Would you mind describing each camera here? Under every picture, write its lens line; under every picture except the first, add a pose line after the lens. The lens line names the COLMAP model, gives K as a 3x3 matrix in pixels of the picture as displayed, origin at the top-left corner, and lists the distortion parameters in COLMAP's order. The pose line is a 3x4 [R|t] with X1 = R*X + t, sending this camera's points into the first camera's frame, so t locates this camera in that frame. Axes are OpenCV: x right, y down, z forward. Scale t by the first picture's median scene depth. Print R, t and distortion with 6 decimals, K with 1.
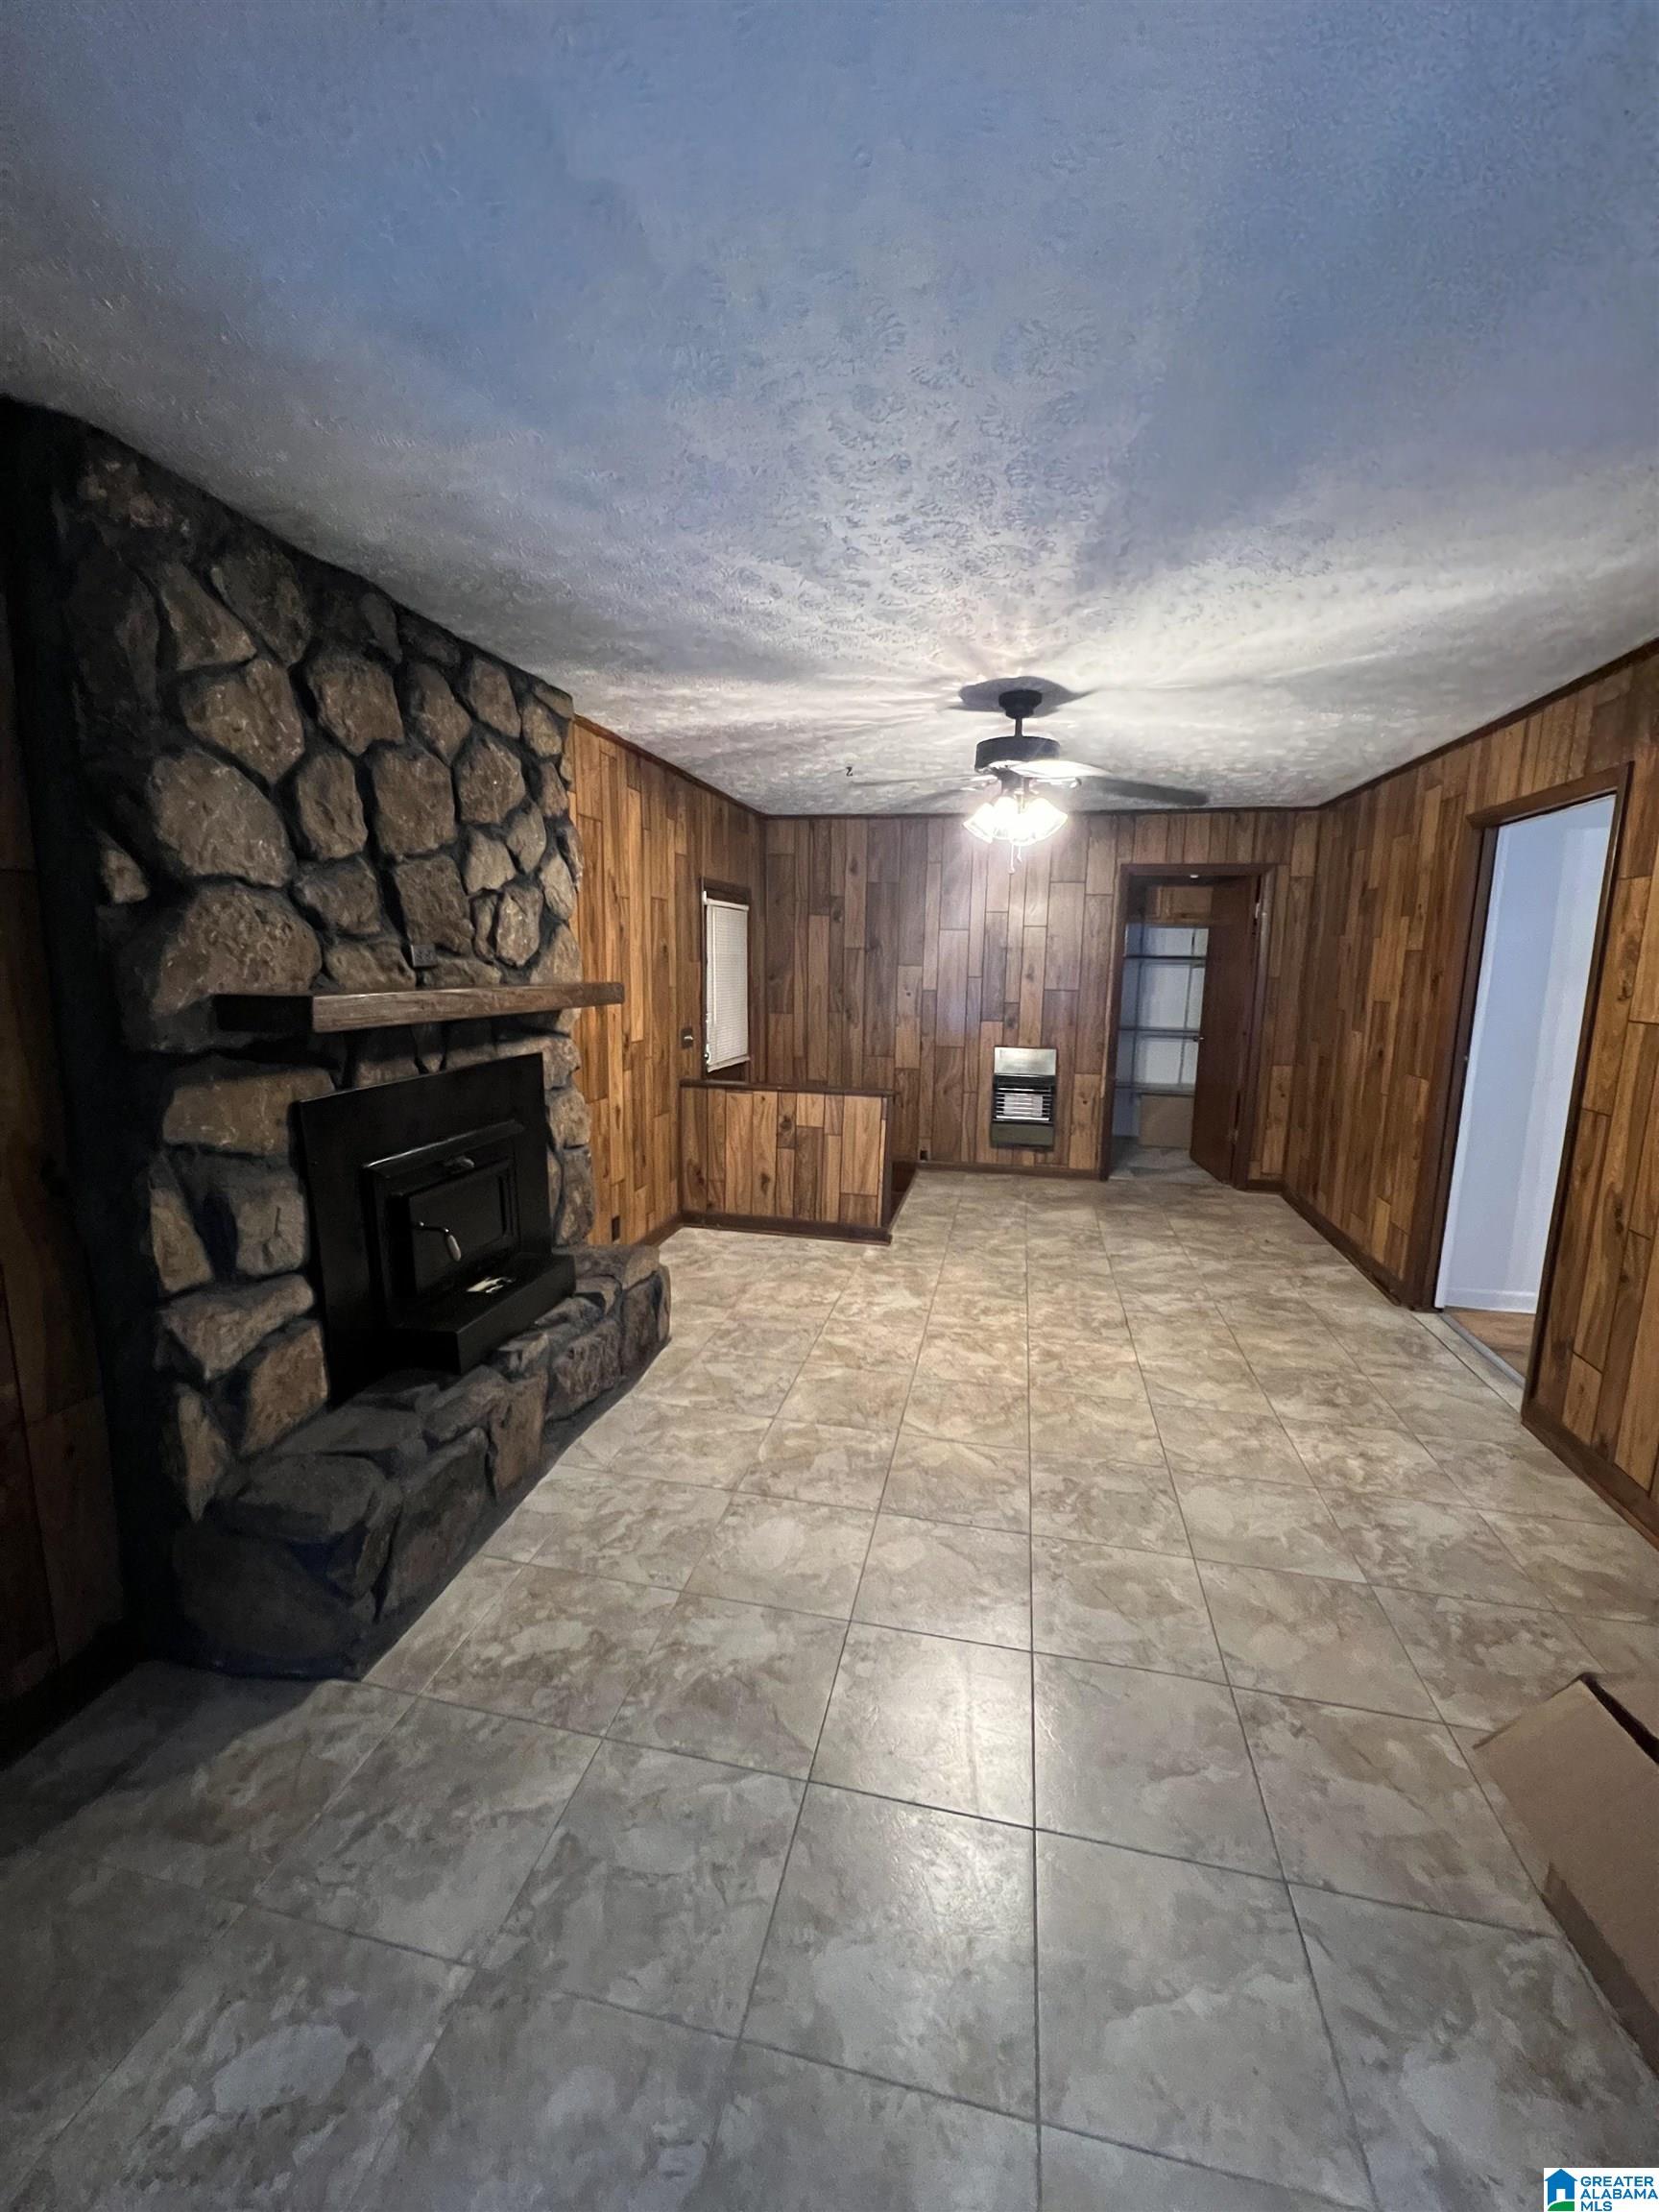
lens RADIAL K [[891.5, 0, 829.3], [0, 891.5, 1104.6], [0, 0, 1]] dist [0.000281, -0.000015]
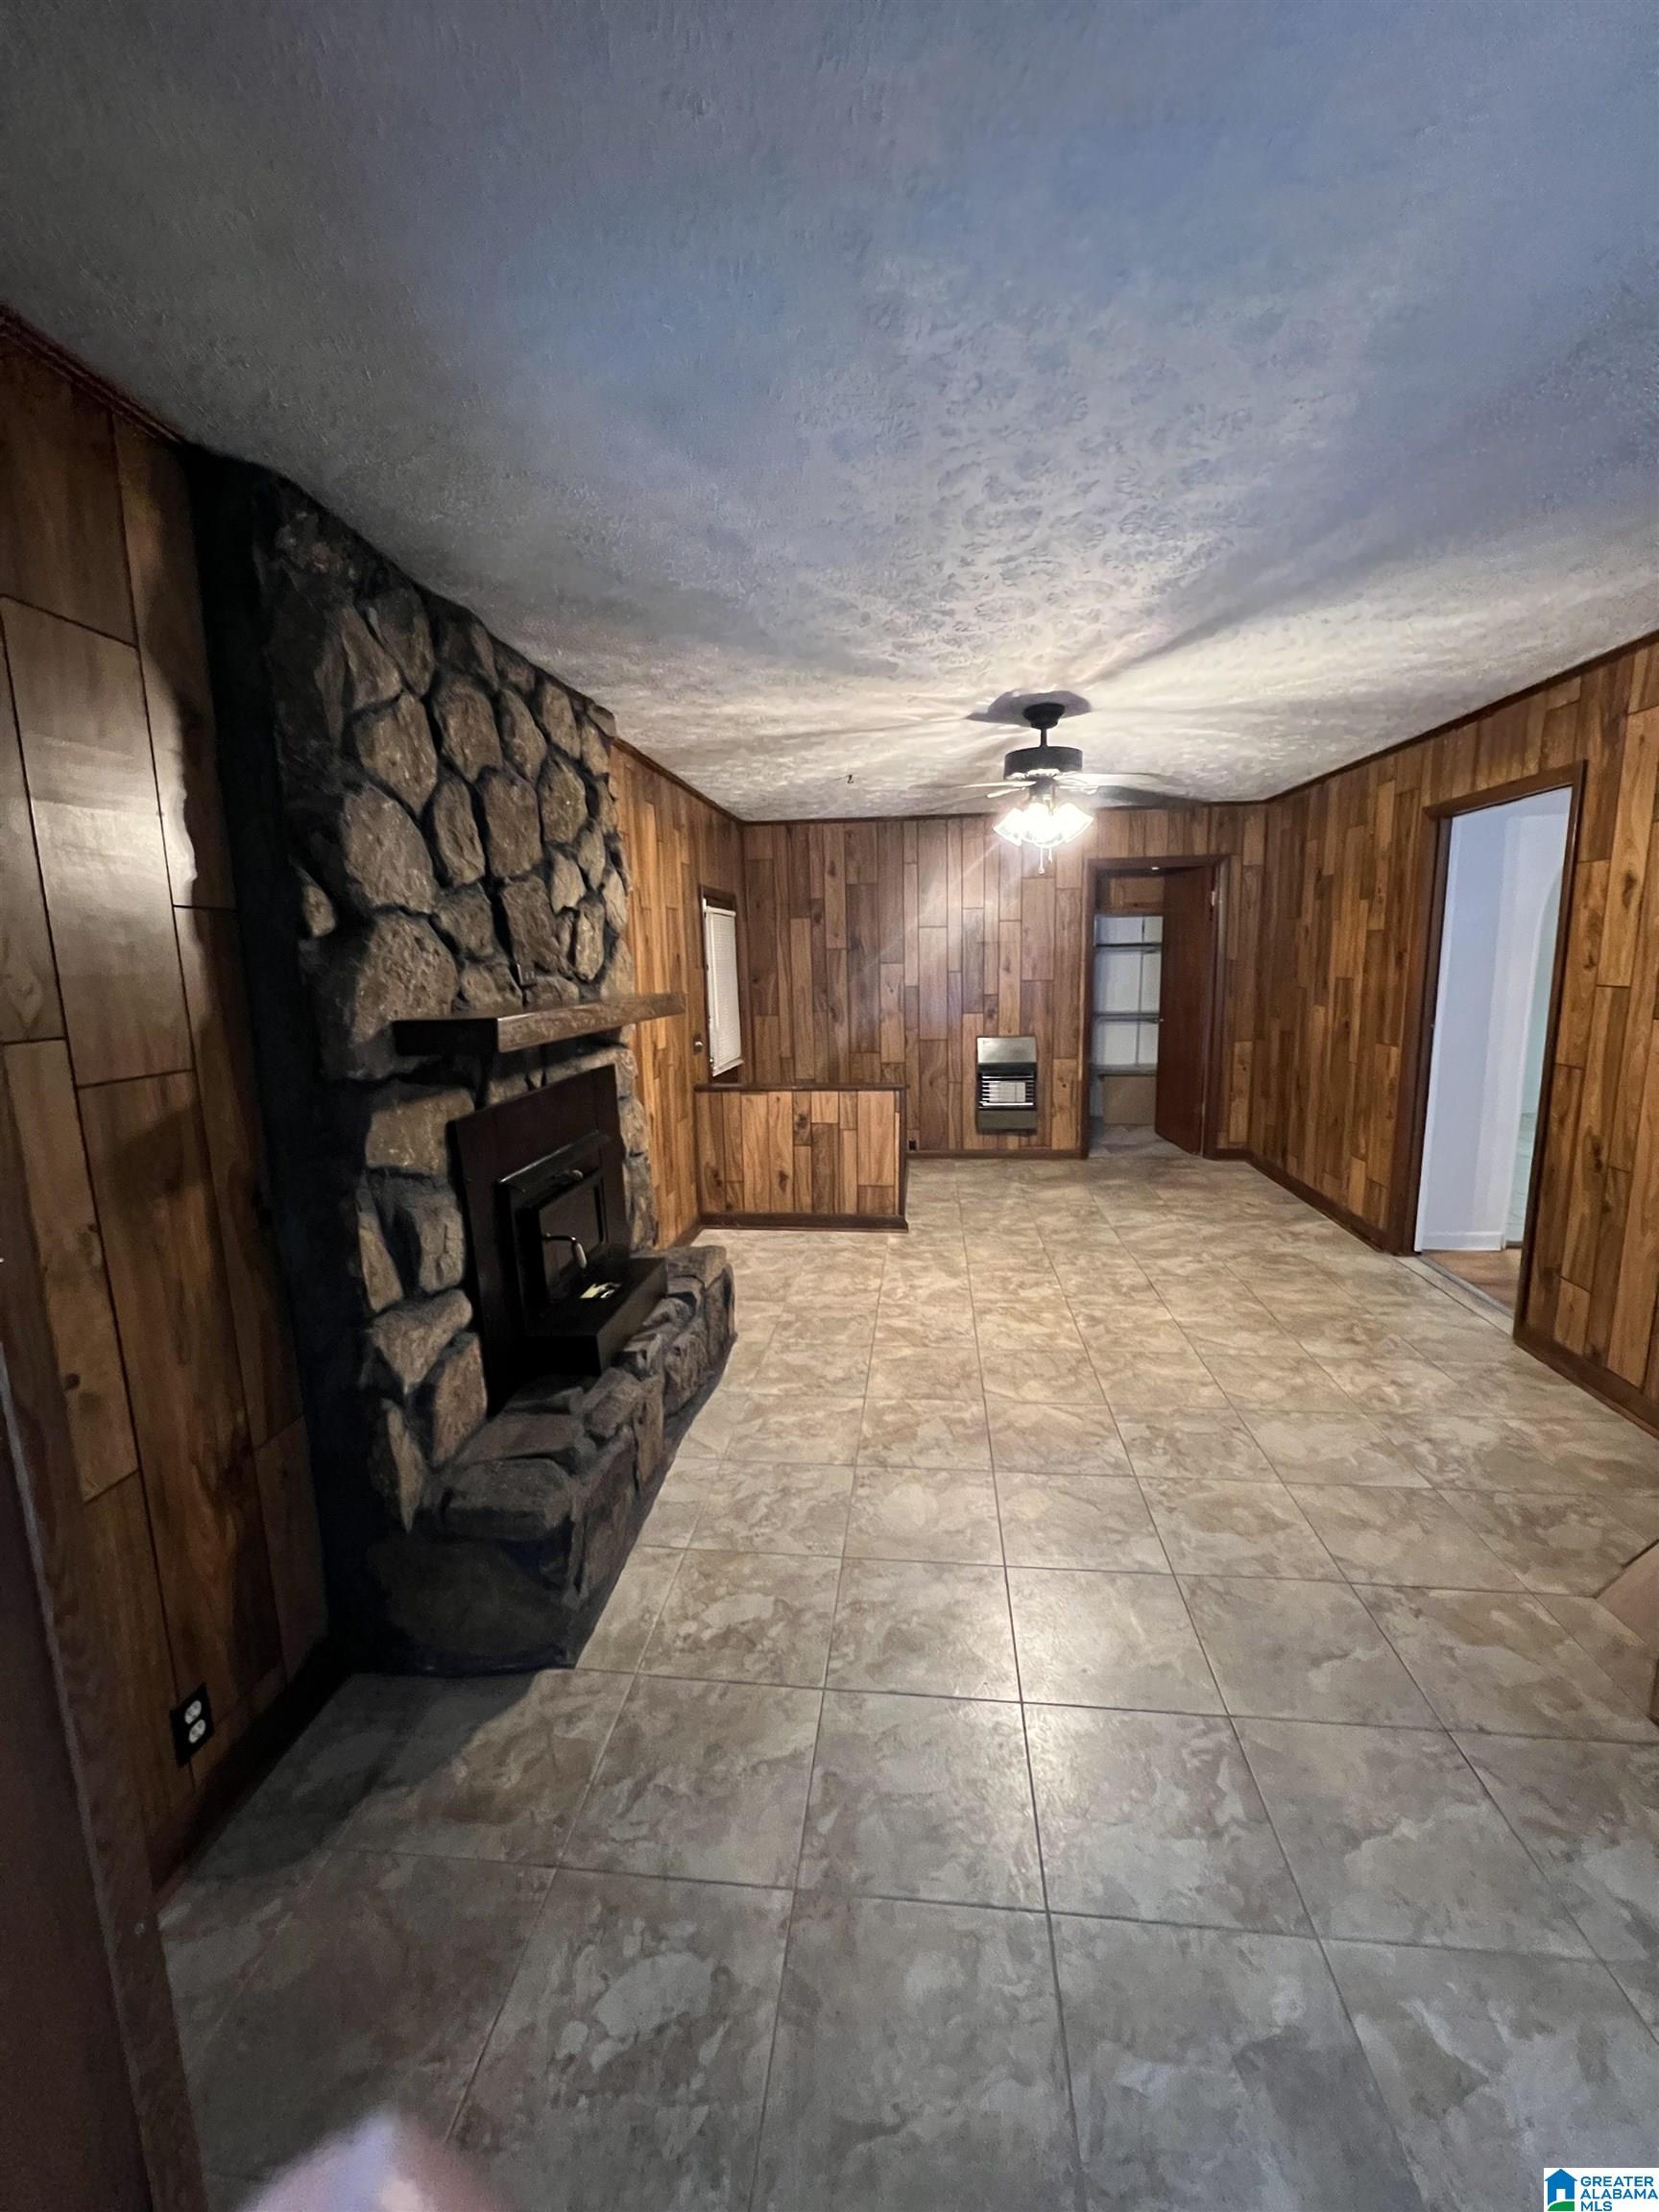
lens RADIAL K [[891.5, 0, 830.3], [0, 891.5, 1104.9], [0, 0, 1]] dist [0.000281, -0.000015]
pose [[0.993850, -0.057734, 0.094497, -0.221879], [0.057563, 0.998332, 0.004540, -0.001810], [-0.094602, 0.000928, 0.995515, -0.057442]]
